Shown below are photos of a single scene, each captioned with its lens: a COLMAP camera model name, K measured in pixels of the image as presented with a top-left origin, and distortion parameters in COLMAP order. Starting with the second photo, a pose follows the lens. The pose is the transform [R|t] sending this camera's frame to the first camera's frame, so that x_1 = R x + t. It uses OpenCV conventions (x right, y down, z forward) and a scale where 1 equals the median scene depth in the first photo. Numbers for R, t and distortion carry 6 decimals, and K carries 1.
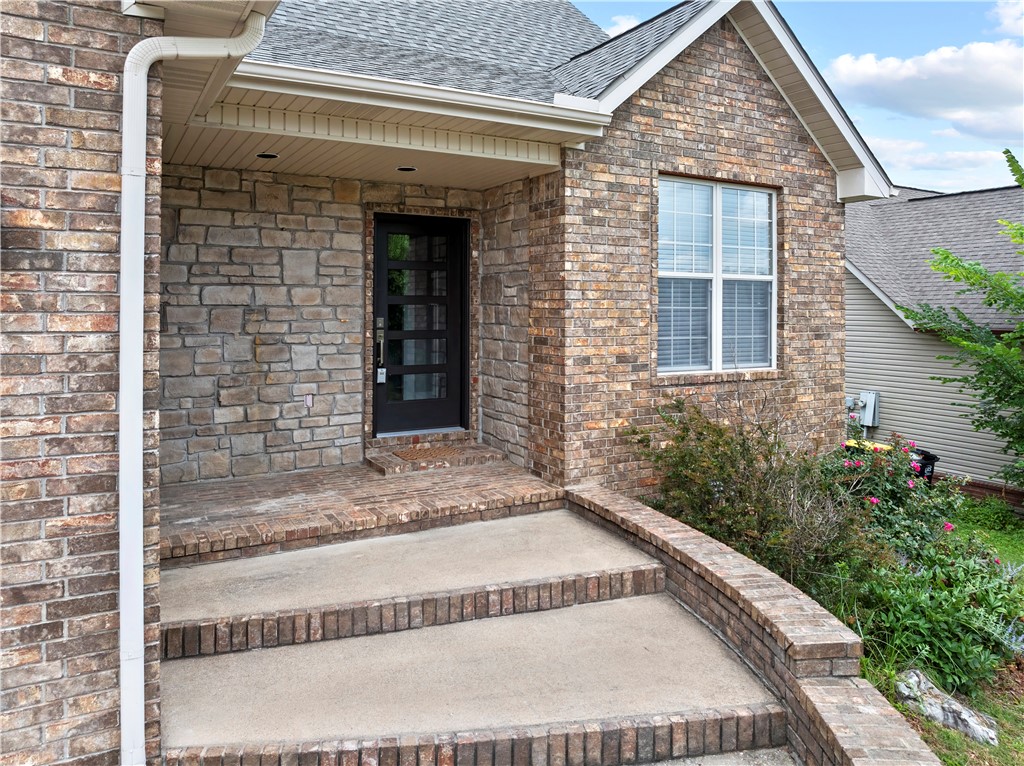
lens RADIAL K [[746.6, 0, 518.1], [0, 746.6, 305.0], [0, 0, 1]] dist [-0.031699, -0.002028]
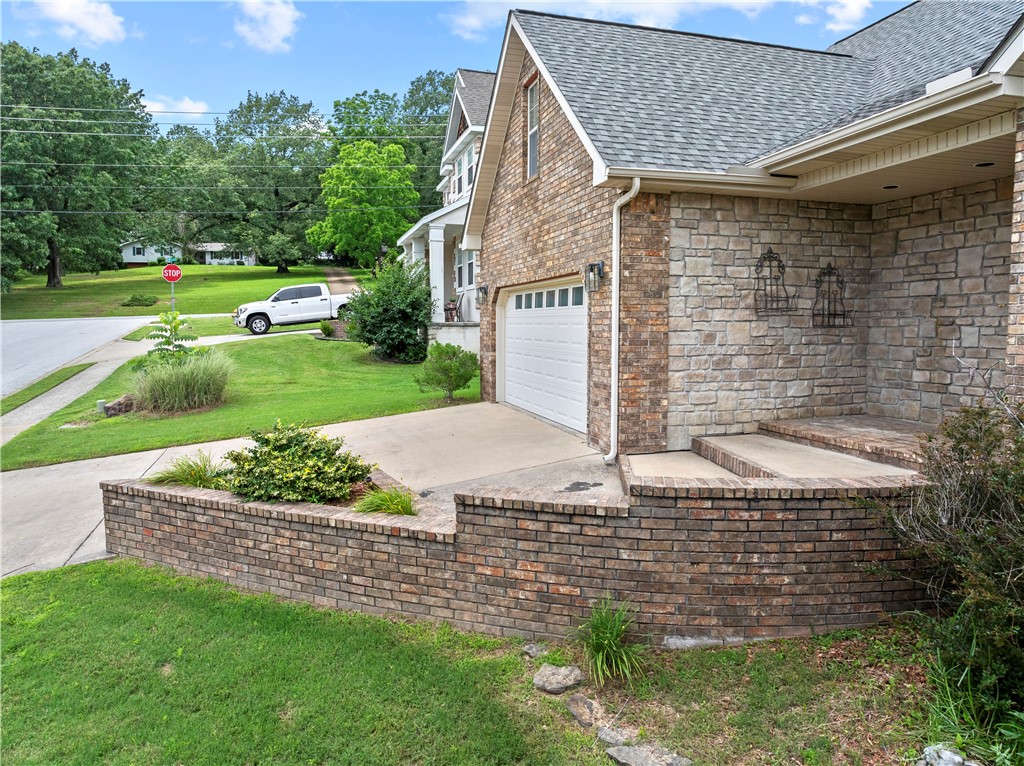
lens RADIAL K [[721.6, 0, 511.3], [0, 721.6, 378.4], [0, 0, 1]] dist [-0.048843, 0.017097]
pose [[-0.248898, 0.066332, -0.966256, 1.032831], [0.002147, 0.997687, 0.067937, 0.059226], [0.968527, 0.014835, -0.248465, 0.576830]]
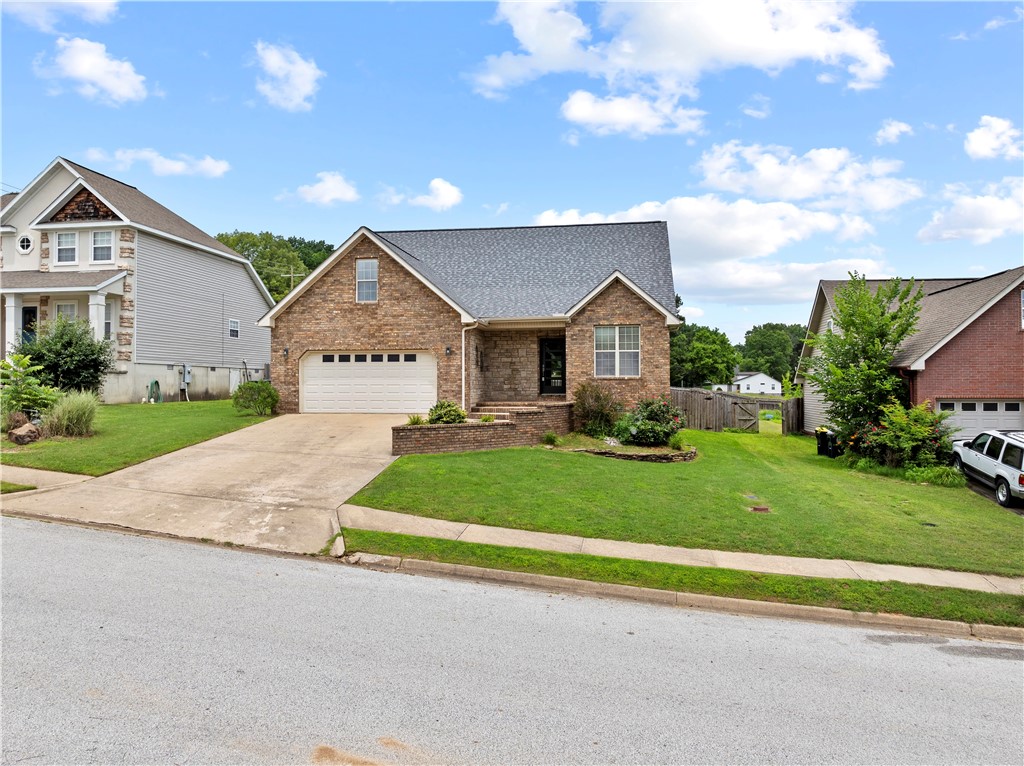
lens RADIAL K [[721.6, 0, 516.9], [0, 721.6, 383.3], [0, 0, 1]] dist [-0.048843, 0.017097]
pose [[0.781364, -0.011039, -0.623978, 2.286152], [0.009929, 0.999937, -0.005257, 0.146639], [0.623997, -0.002088, 0.781424, -2.273074]]
